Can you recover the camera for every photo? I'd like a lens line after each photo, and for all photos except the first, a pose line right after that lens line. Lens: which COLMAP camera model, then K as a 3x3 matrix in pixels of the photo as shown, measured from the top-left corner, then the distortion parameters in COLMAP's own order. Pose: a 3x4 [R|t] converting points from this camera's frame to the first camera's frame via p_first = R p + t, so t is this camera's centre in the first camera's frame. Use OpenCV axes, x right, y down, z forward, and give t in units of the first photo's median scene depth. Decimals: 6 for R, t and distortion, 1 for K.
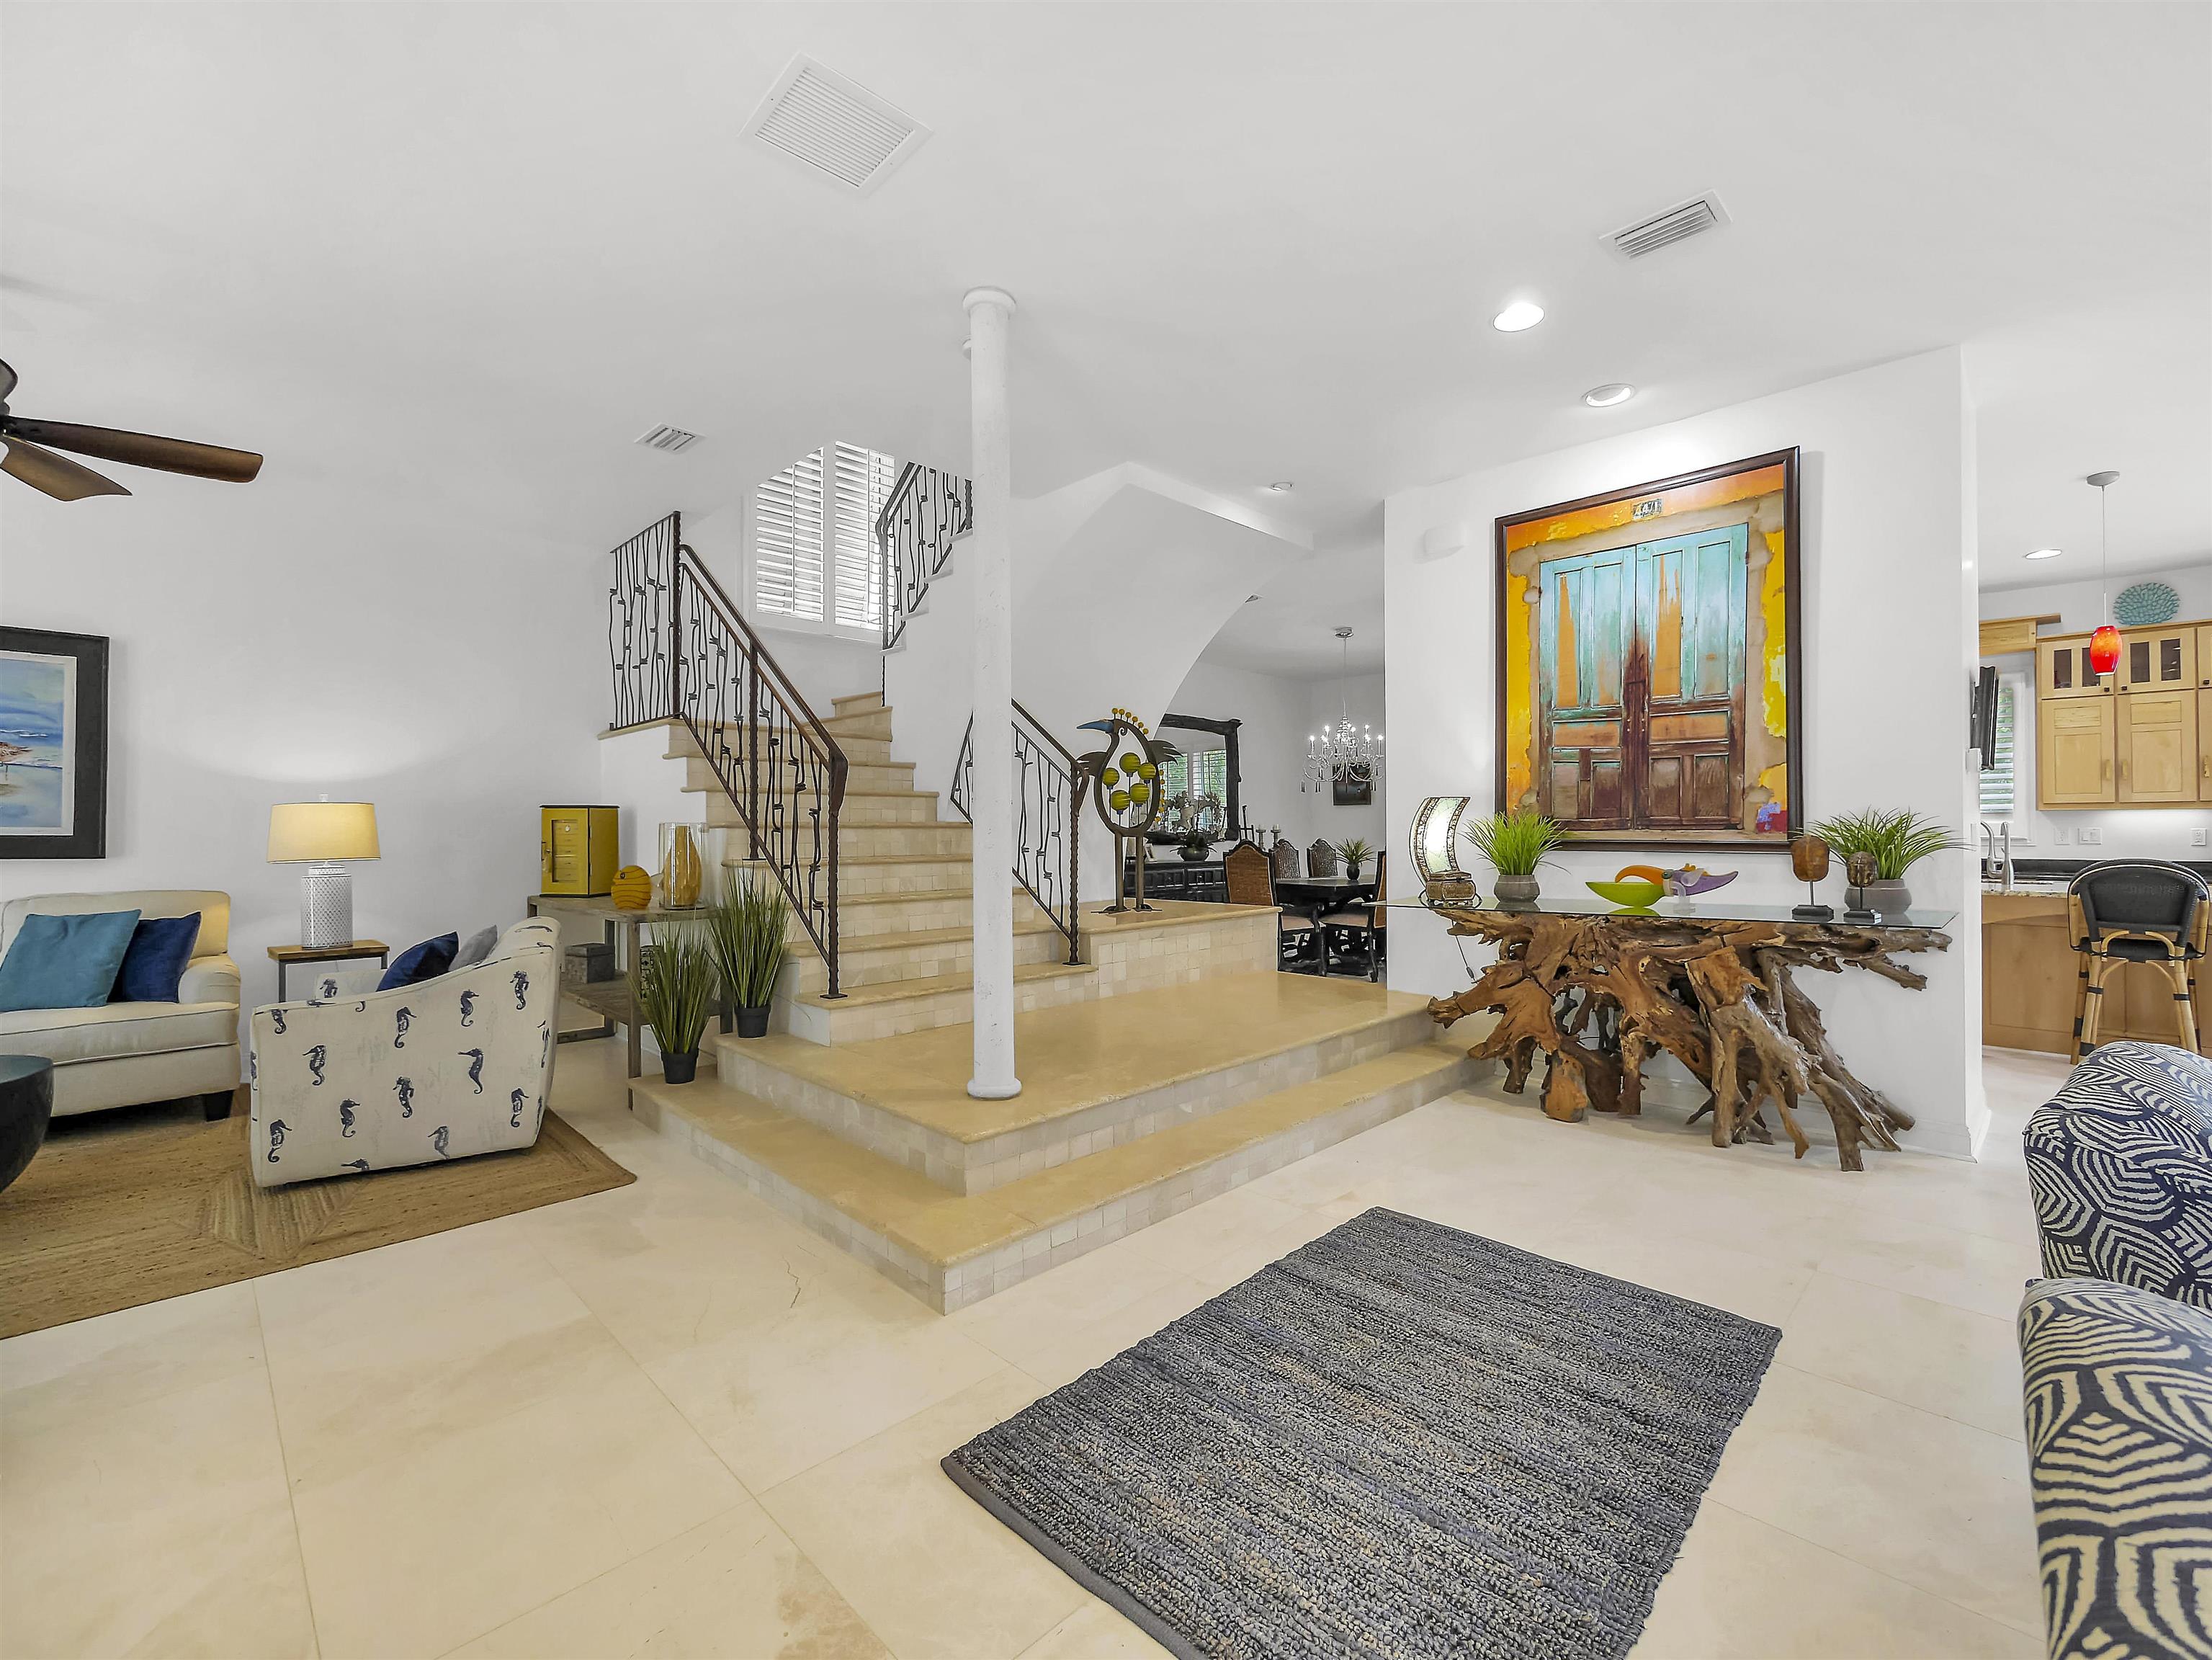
lens RADIAL K [[958.8, 0, 1120.2], [0, 958.8, 827.0], [0, 0, 1]] dist [-0.004415, 0.000157]
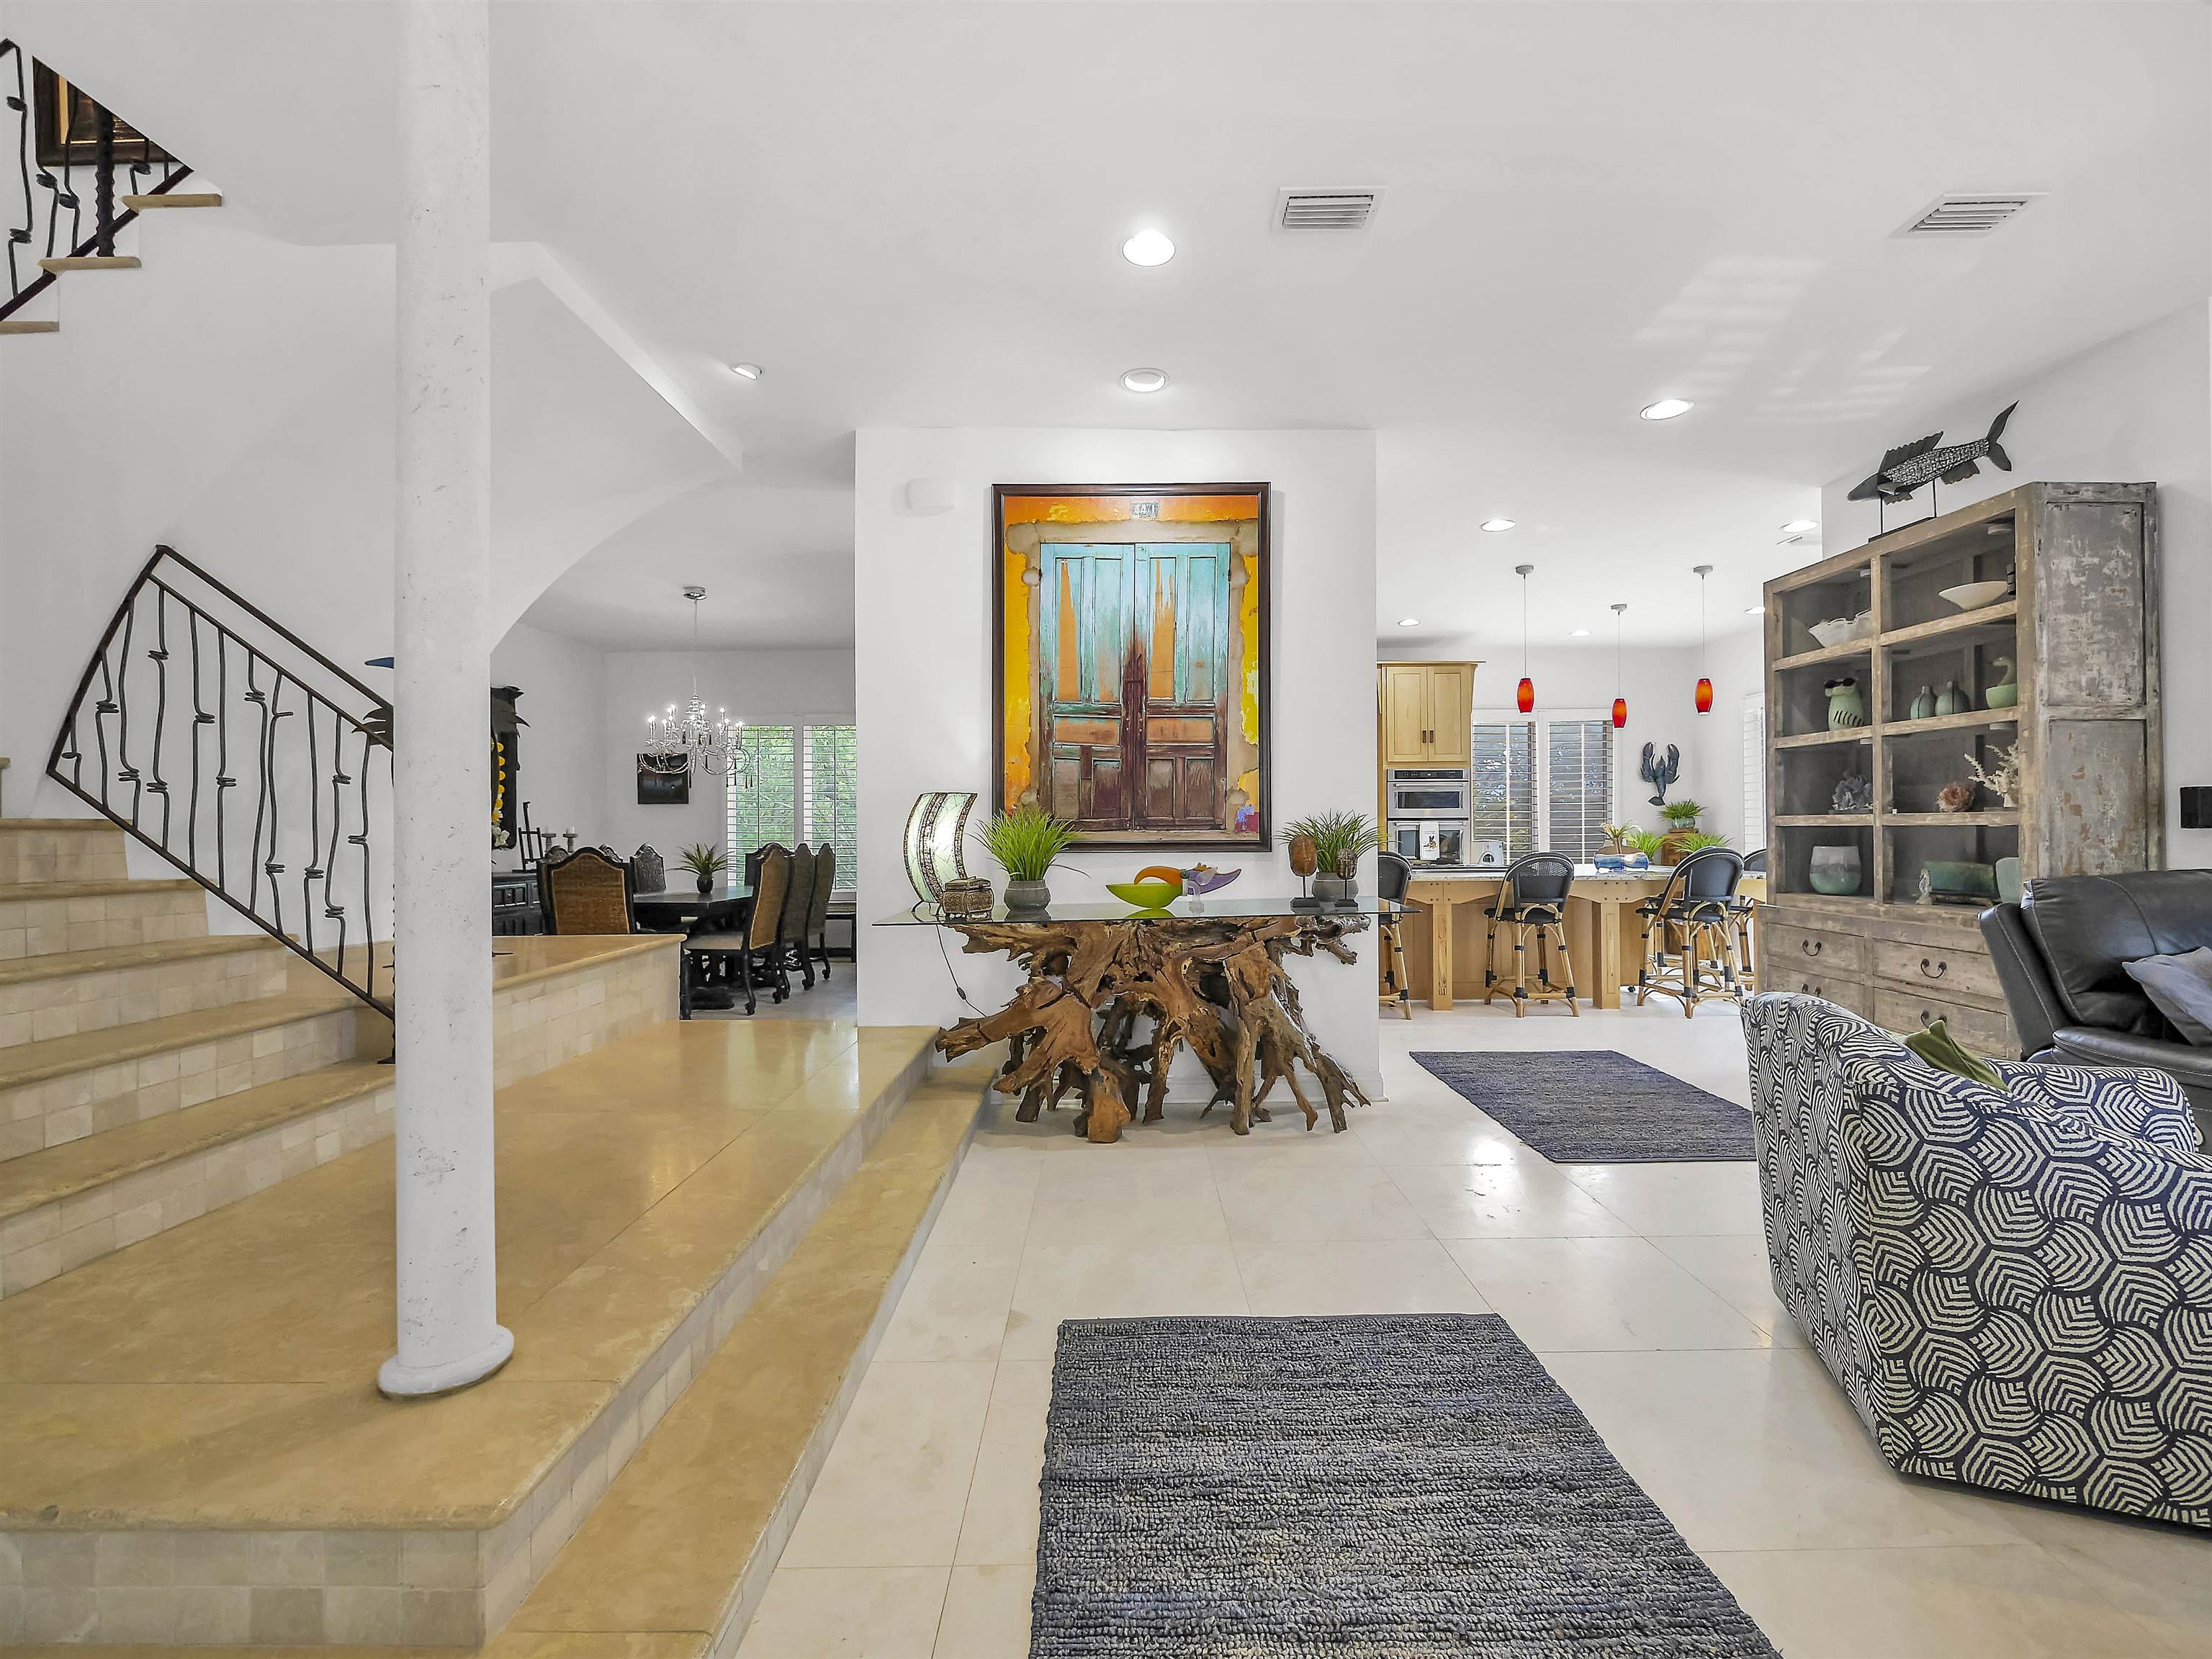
lens RADIAL K [[958.7, 0, 1120.2], [0, 958.7, 826.5], [0, 0, 1]] dist [-0.004415, 0.000157]
pose [[0.702054, 0.002013, 0.712121, -0.183242], [0.002324, 0.999984, -0.005118, 0.004219], [-0.712120, 0.005248, 0.702038, 0.321022]]
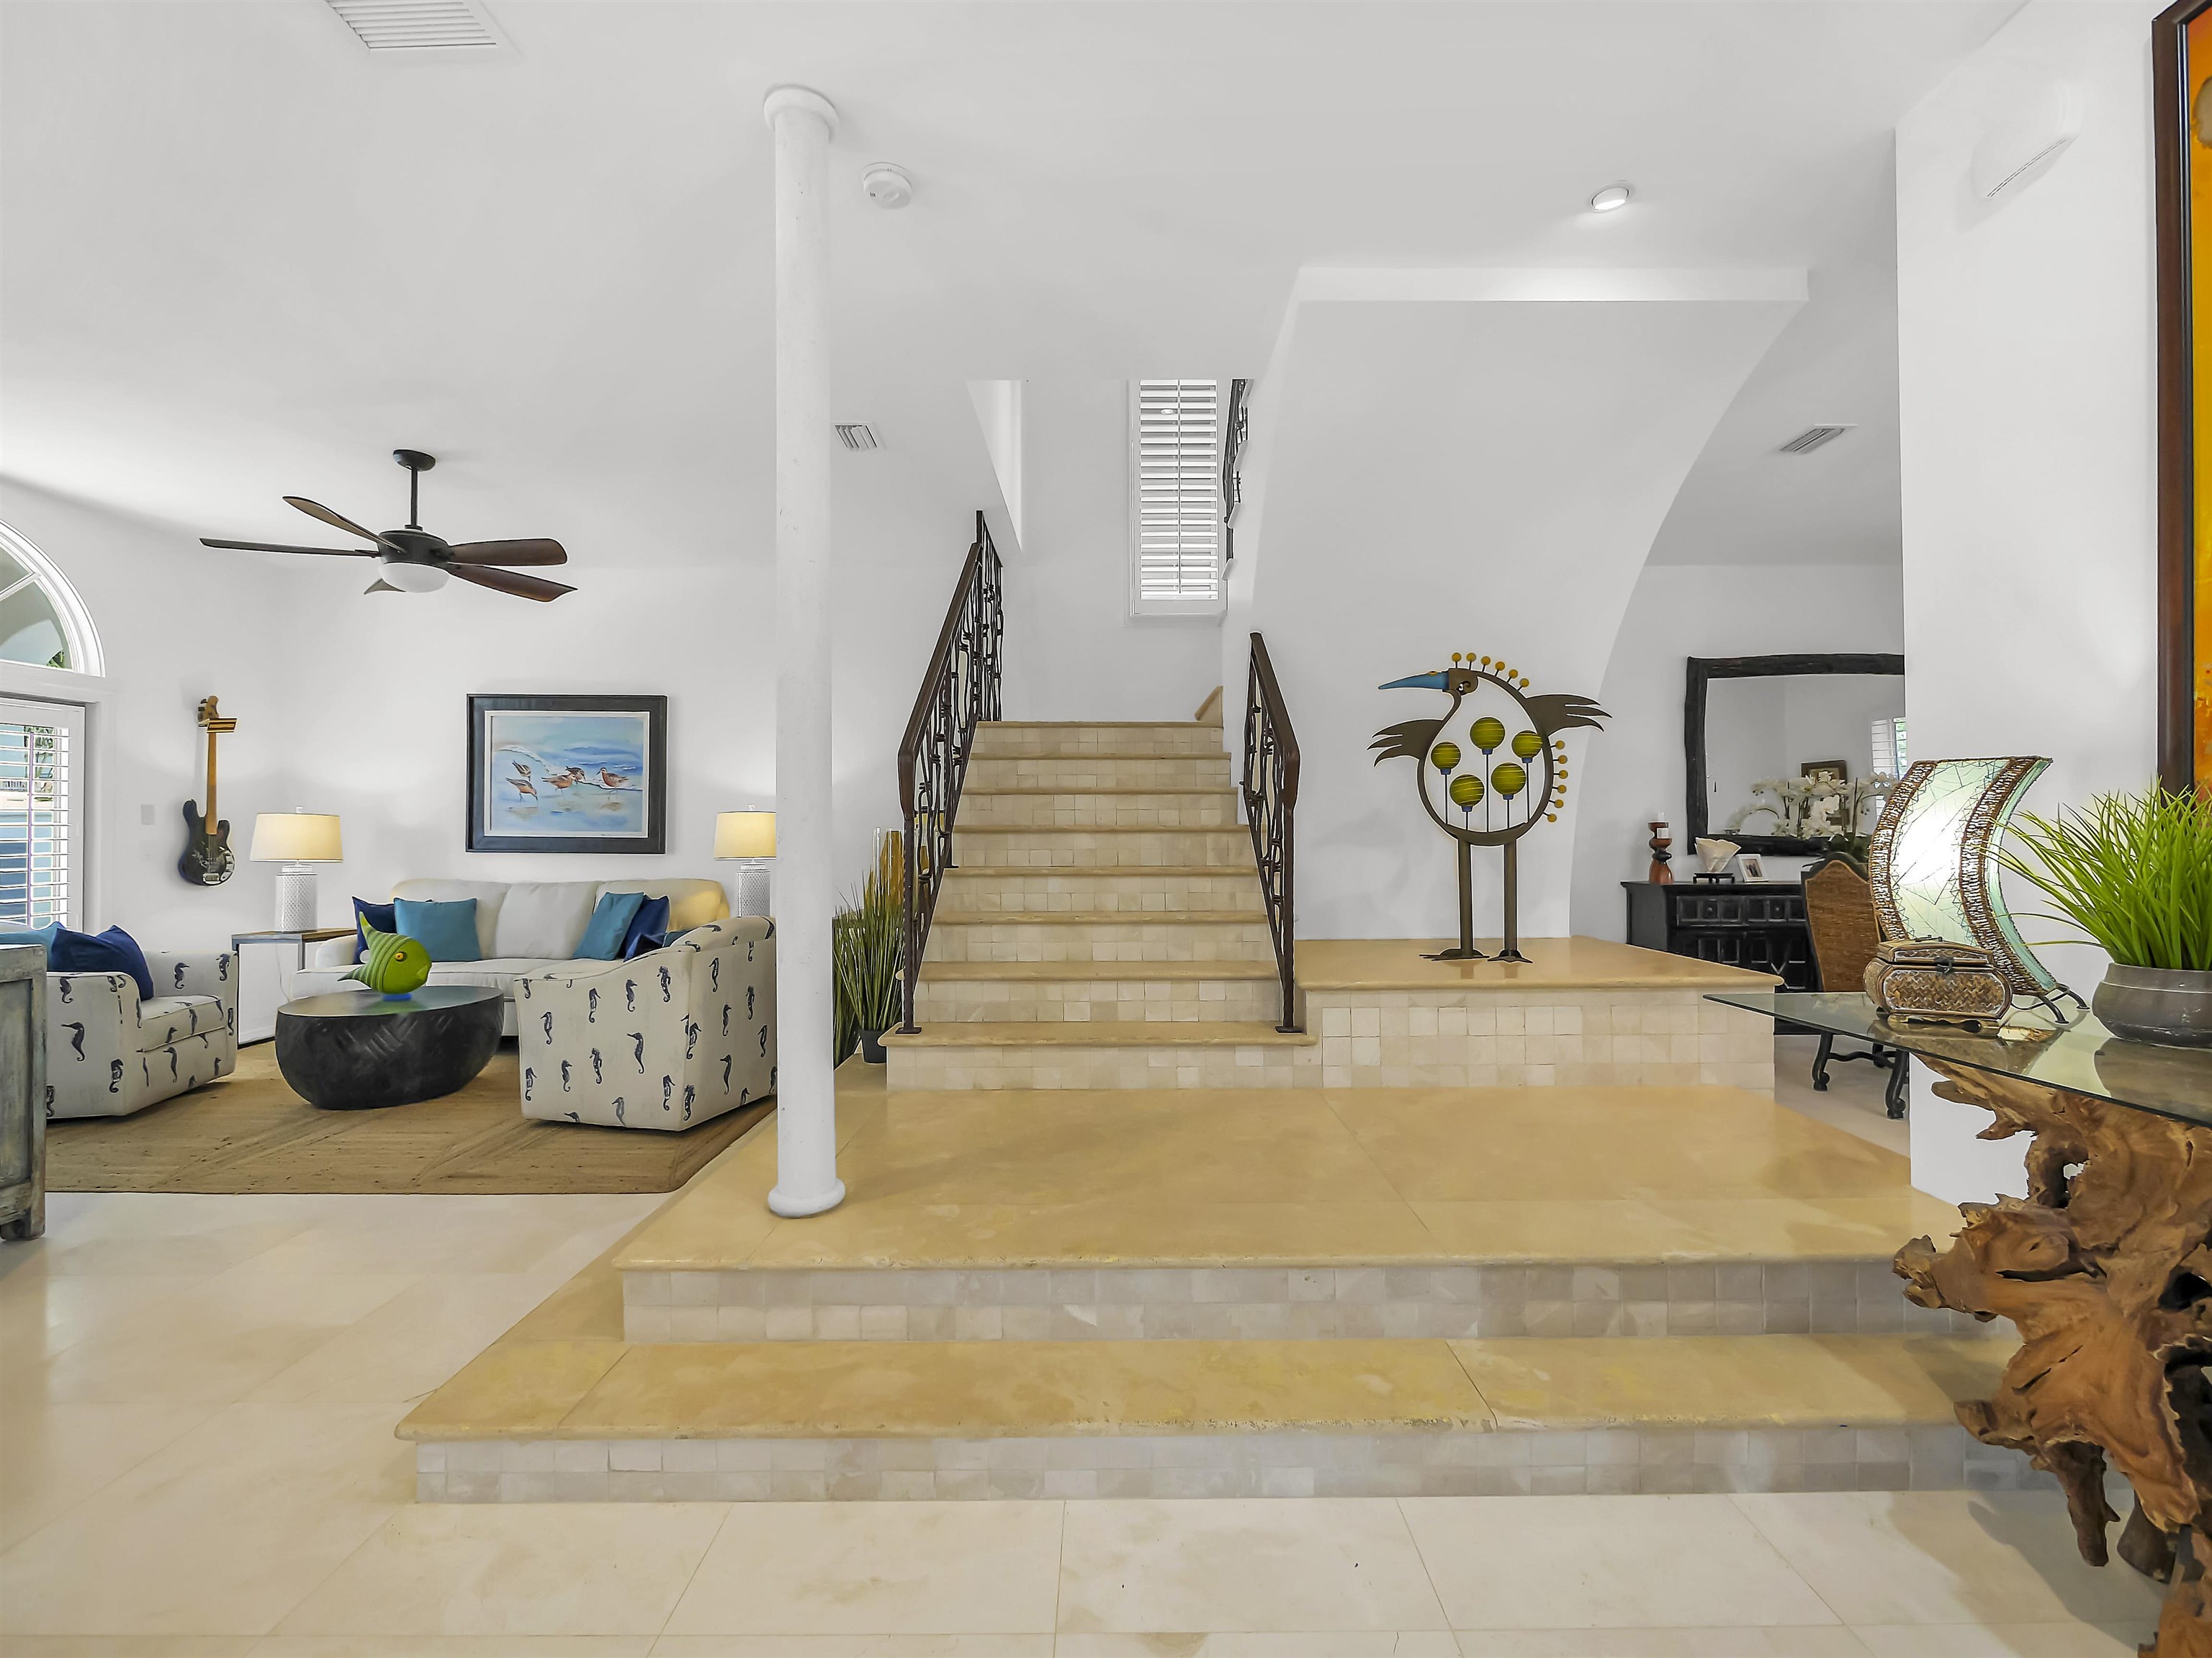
lens RADIAL K [[958.6, 0, 1120.2], [0, 958.6, 826.0], [0, 0, 1]] dist [-0.004415, 0.000157]
pose [[0.705325, -0.004025, -0.708873, 0.416618], [0.002585, 0.999992, -0.003106, -0.002349], [0.708880, 0.000358, 0.705329, 0.503505]]
